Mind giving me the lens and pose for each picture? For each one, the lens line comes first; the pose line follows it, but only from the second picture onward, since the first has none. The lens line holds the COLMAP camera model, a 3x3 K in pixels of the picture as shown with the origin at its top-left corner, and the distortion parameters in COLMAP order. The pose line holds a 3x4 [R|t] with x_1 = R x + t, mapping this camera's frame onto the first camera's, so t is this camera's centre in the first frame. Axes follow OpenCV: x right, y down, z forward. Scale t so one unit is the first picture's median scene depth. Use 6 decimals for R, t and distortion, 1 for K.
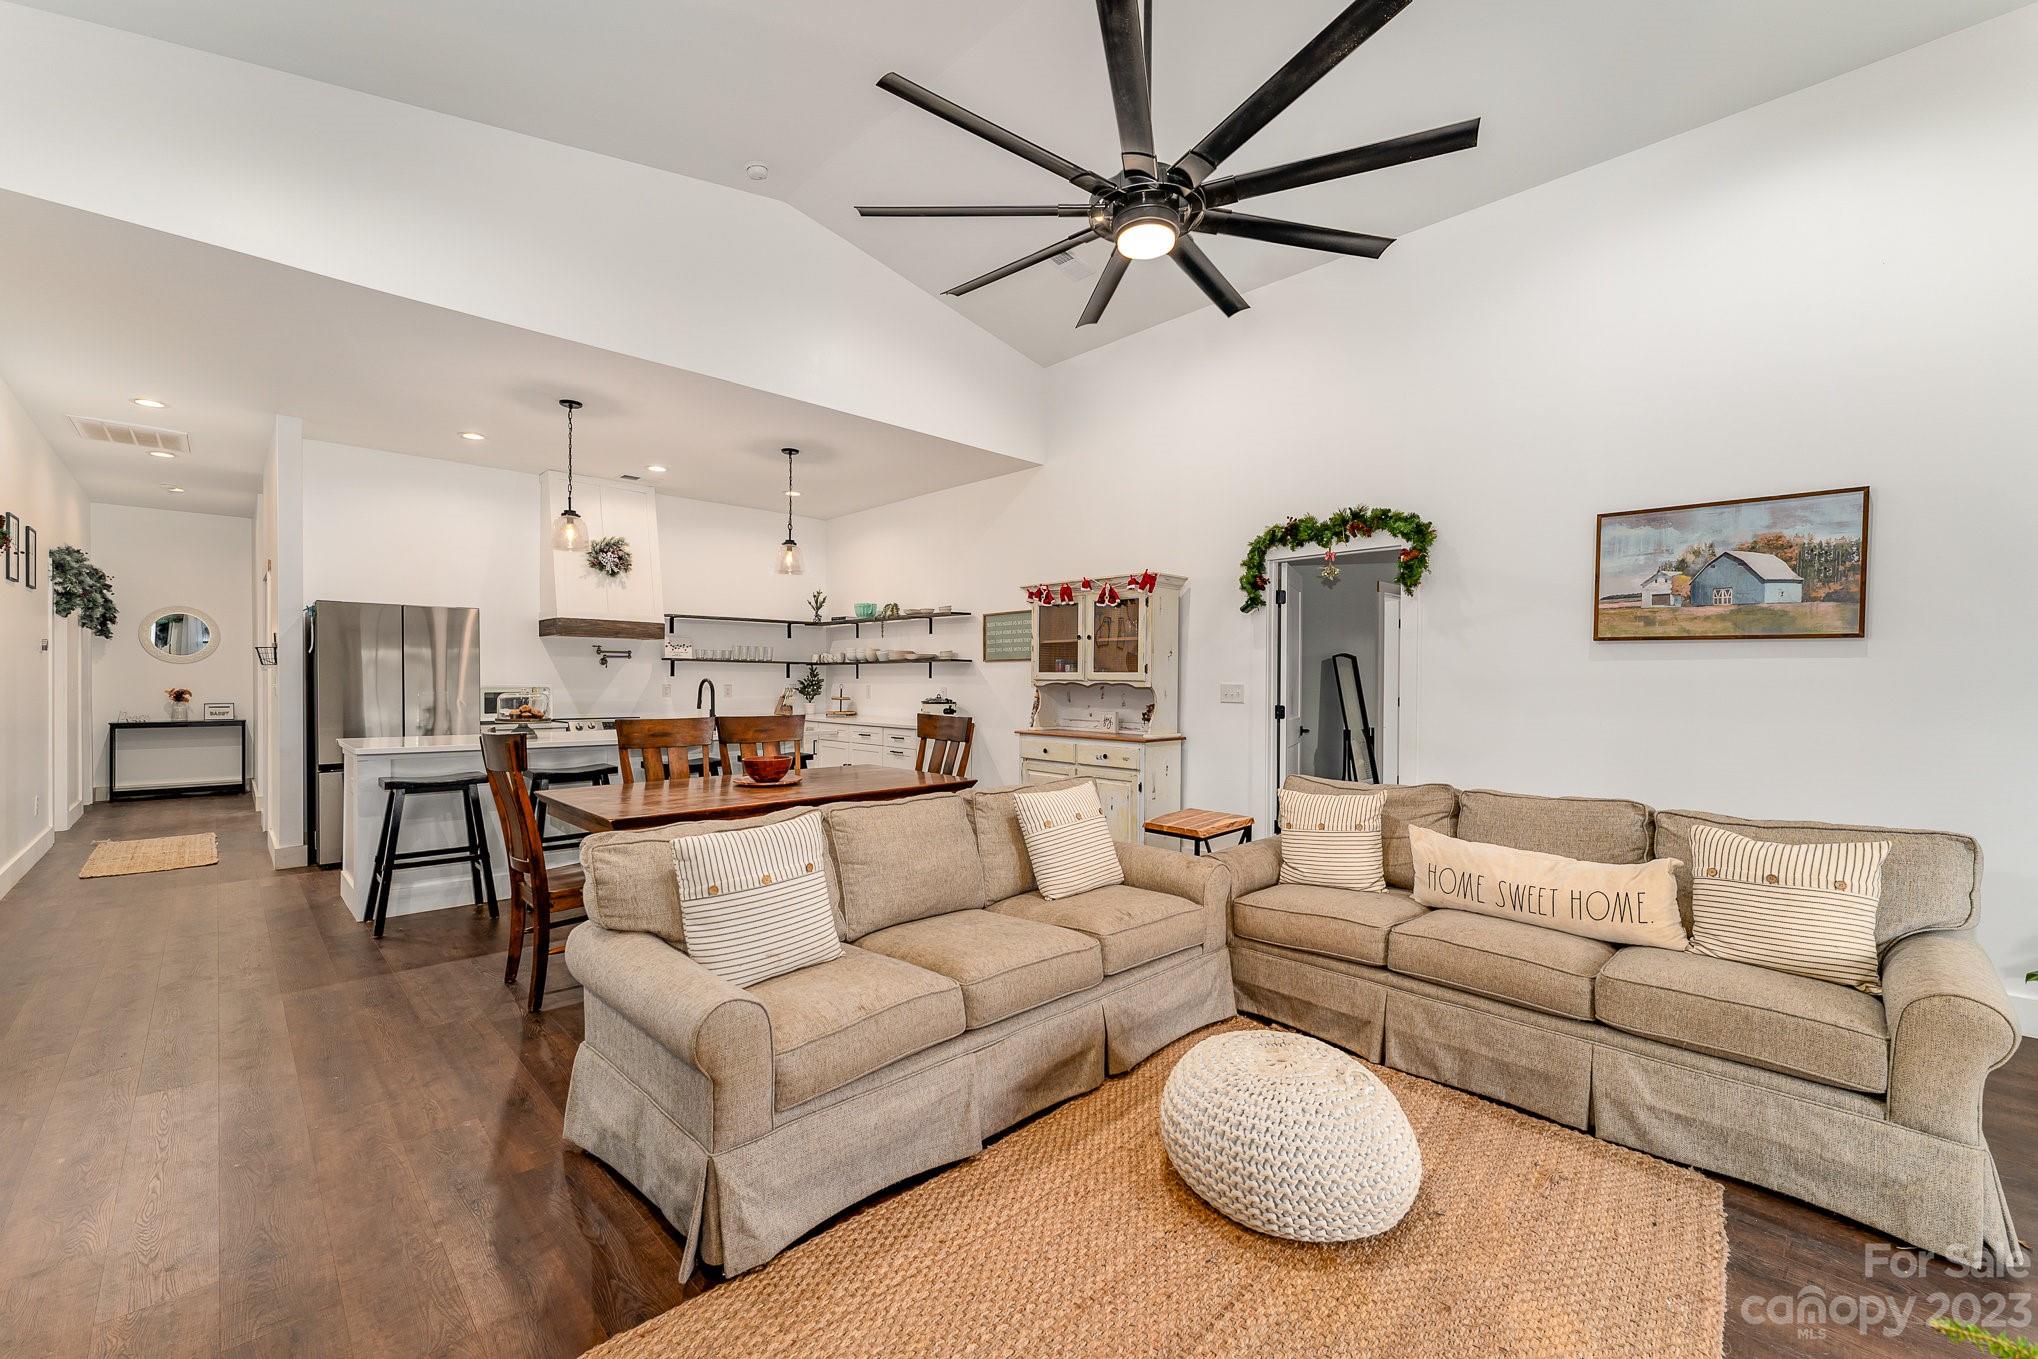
lens RADIAL K [[875.1, 0, 1006.1], [0, 875.1, 681.2], [0, 0, 1]] dist [-0.000692, -0.000182]
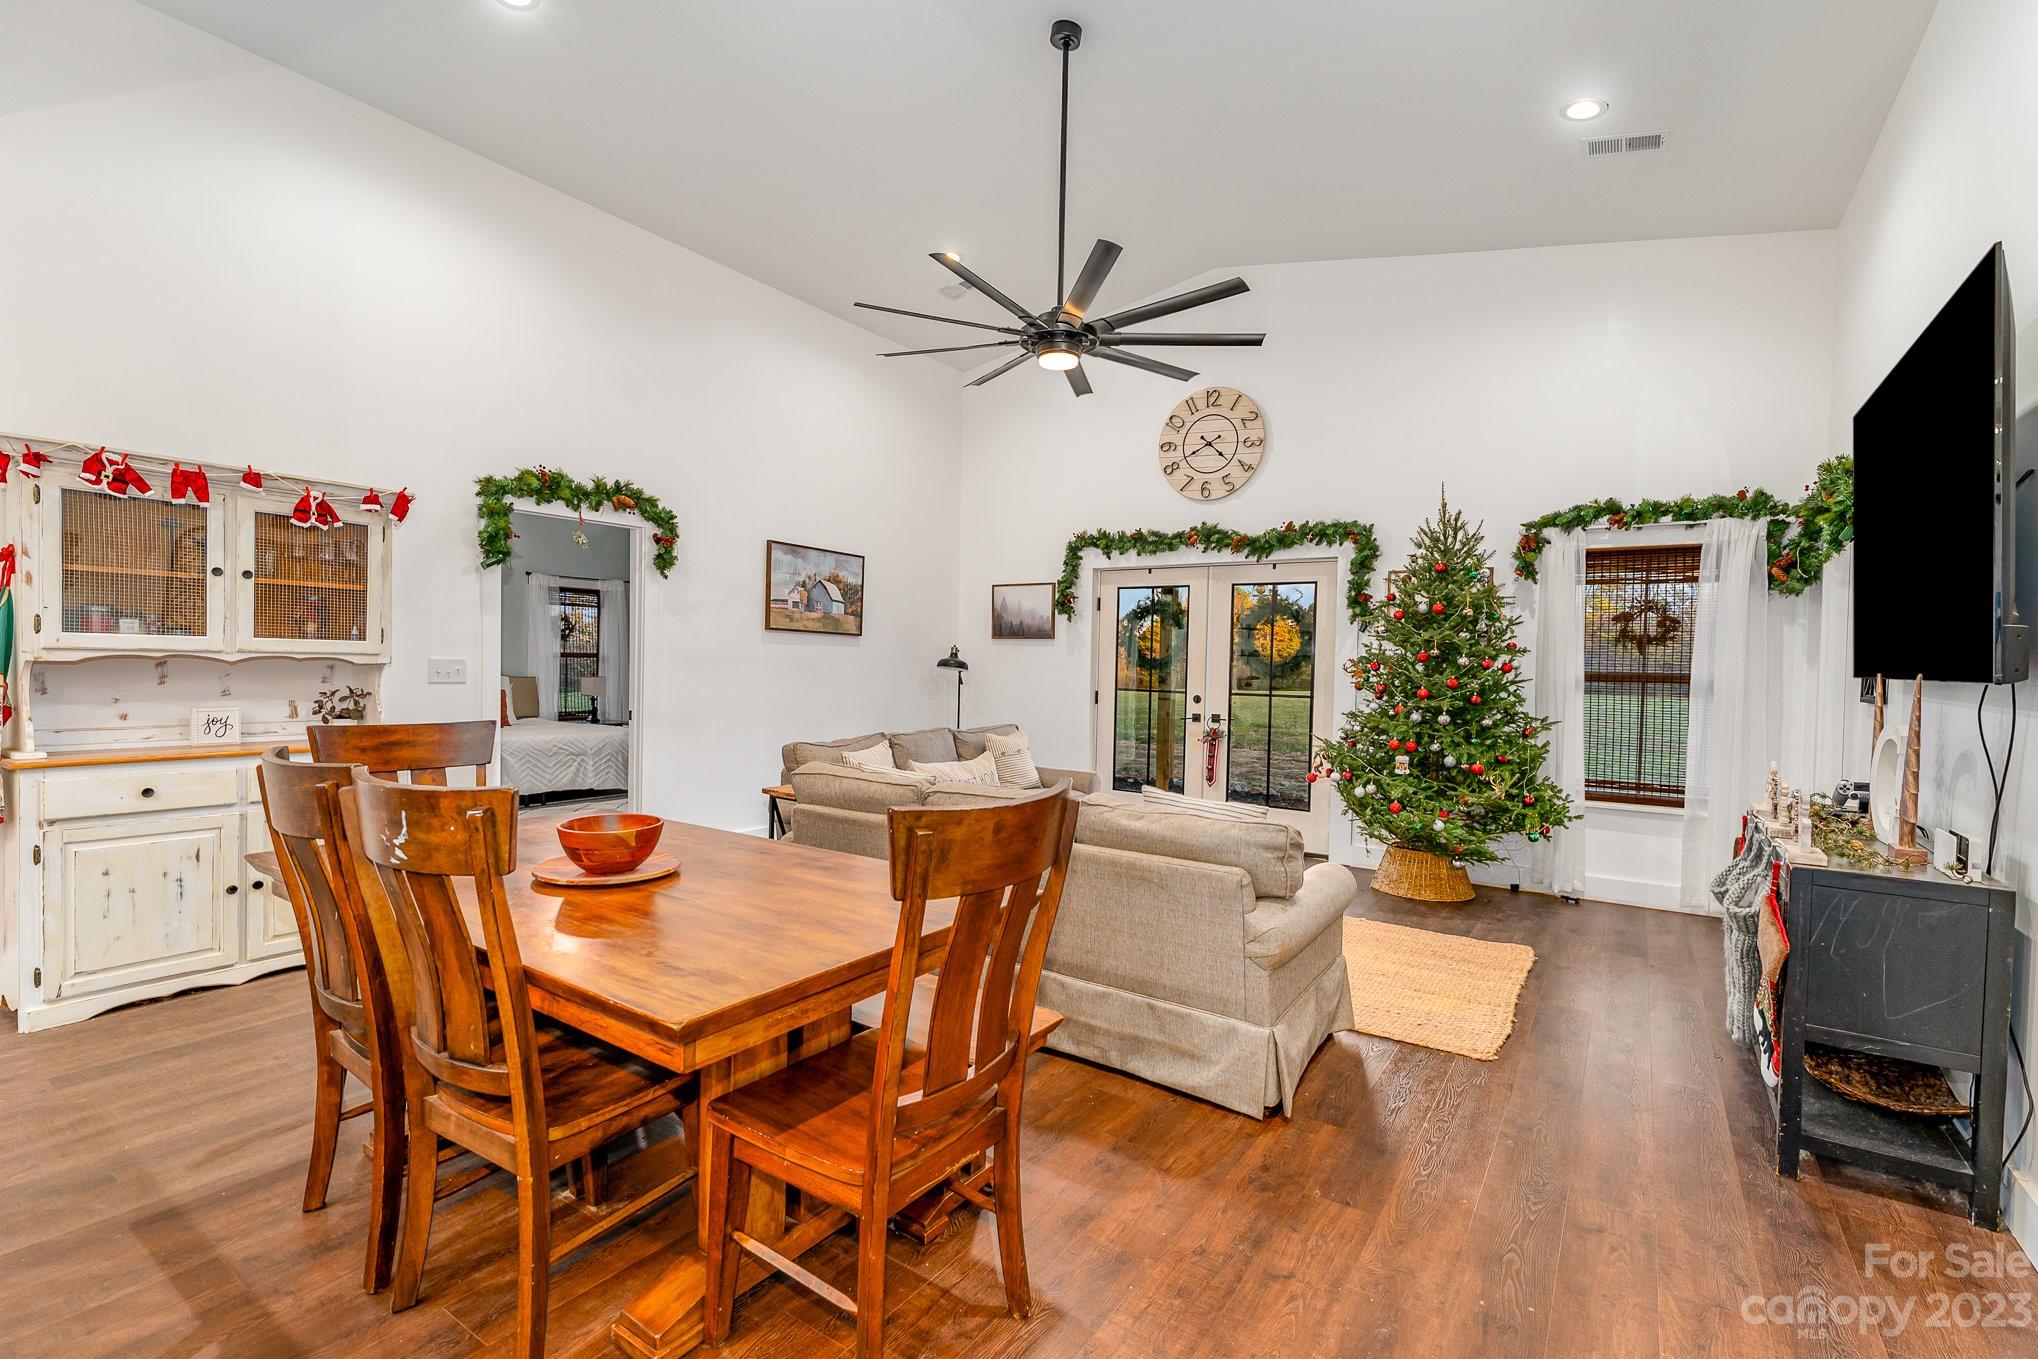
lens RADIAL K [[889.7, 0, 1015.9], [0, 889.7, 680.5], [0, 0, 1]] dist [0.000087, -0.000116]
pose [[-0.228190, -0.026911, 0.973245, -0.864045], [-0.013662, 0.999608, 0.024437, -0.004661], [-0.973521, -0.007720, -0.228468, 0.988558]]
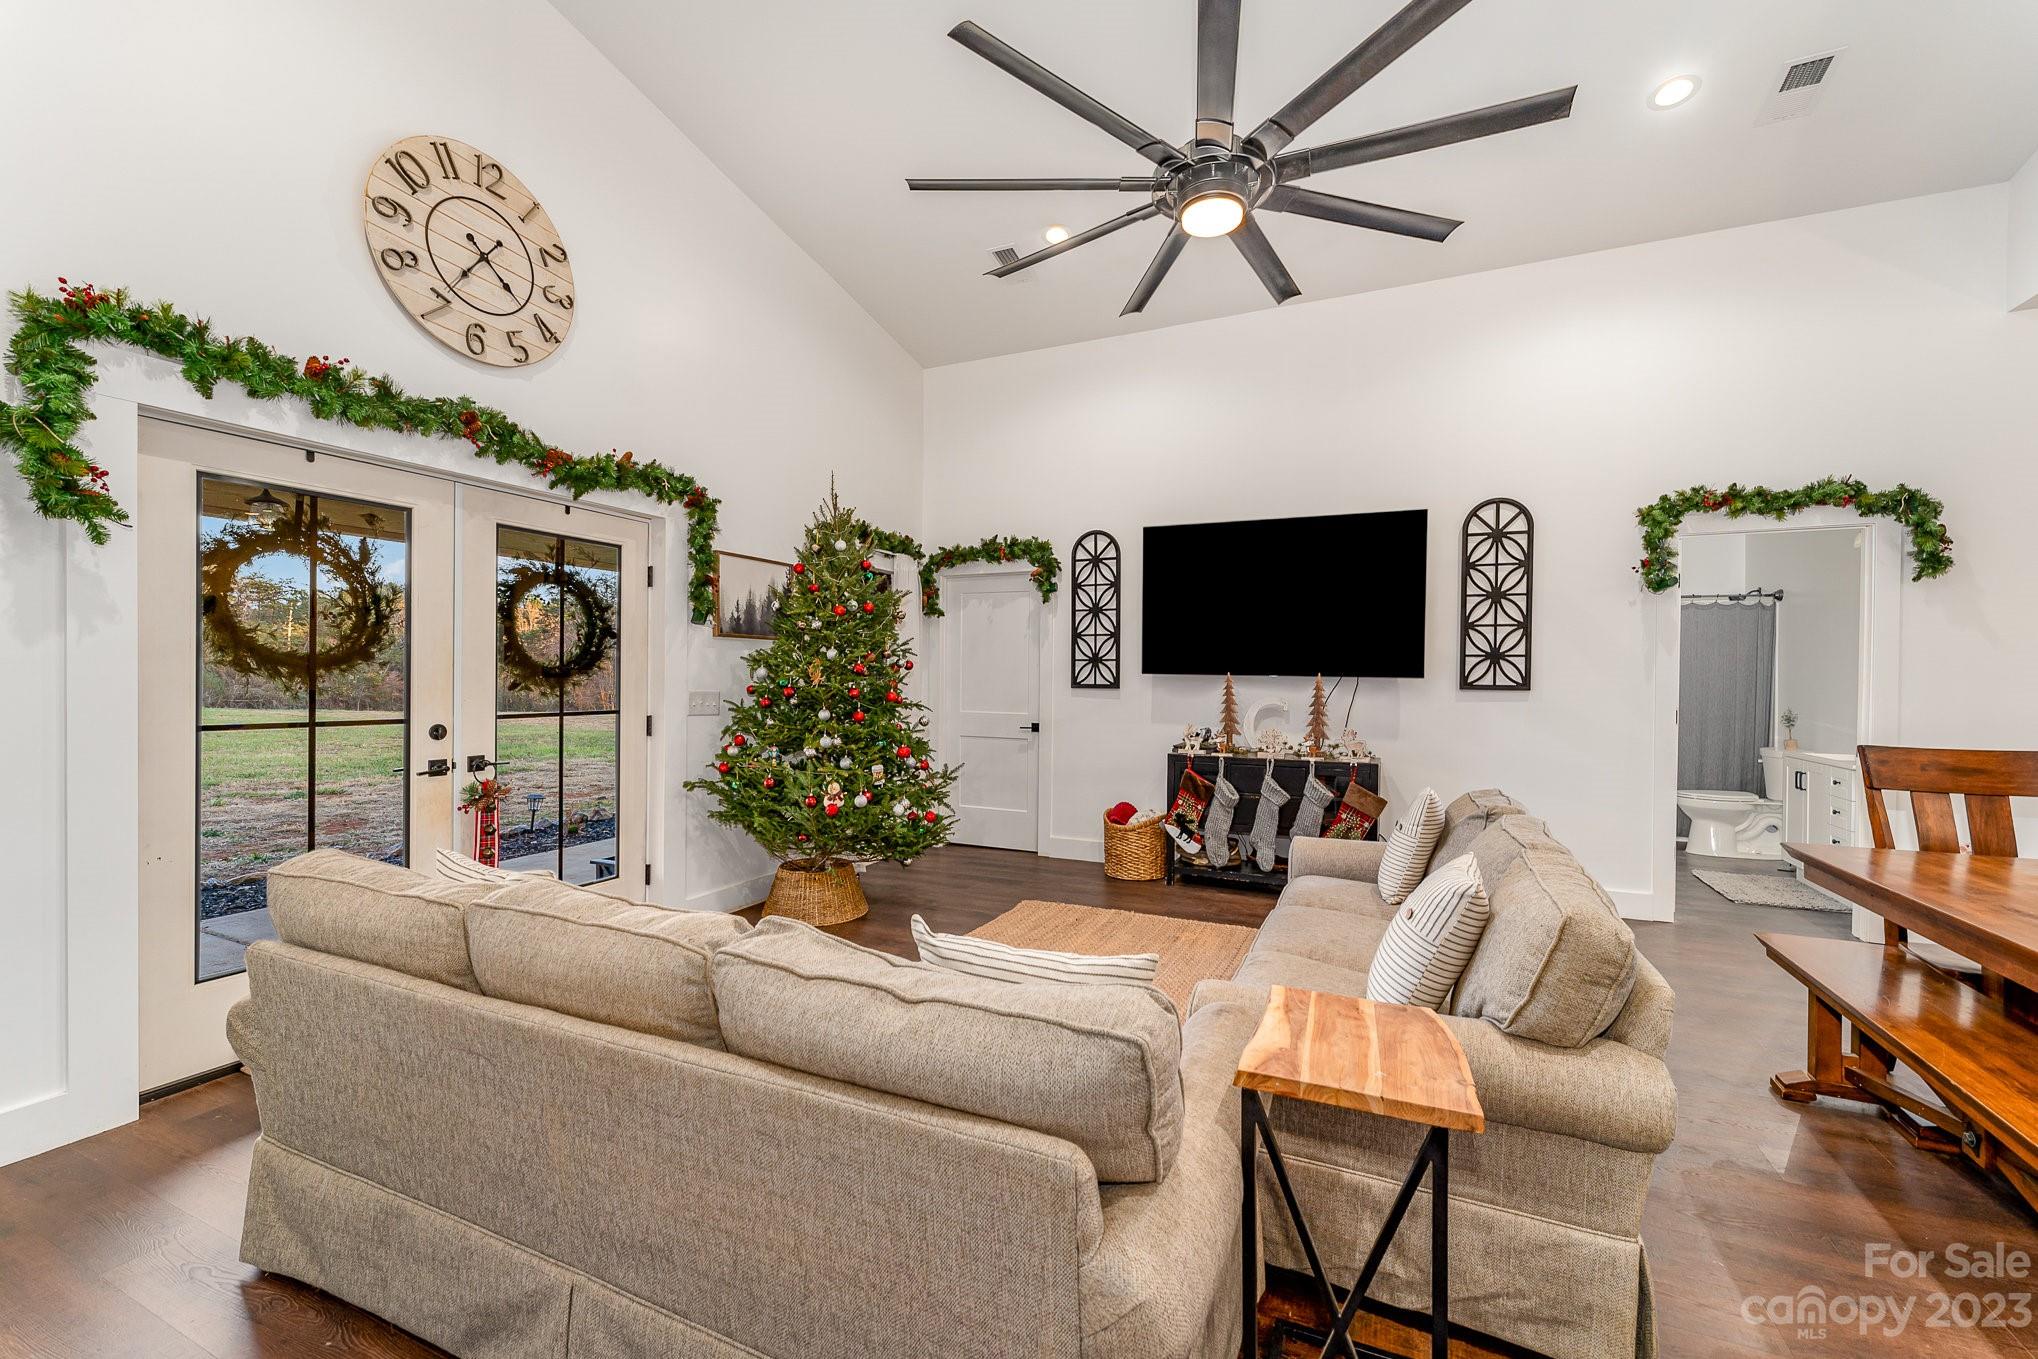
lens RADIAL K [[845.7, 0, 1021.3], [0, 845.7, 695.5], [0, 0, 1]] dist [-0.000396, -0.000091]
pose [[-0.920611, 0.000956, -0.390479, 0.483284], [-0.008820, 0.999691, 0.023242, 0.006425], [0.390381, 0.024841, -0.920318, 1.260571]]
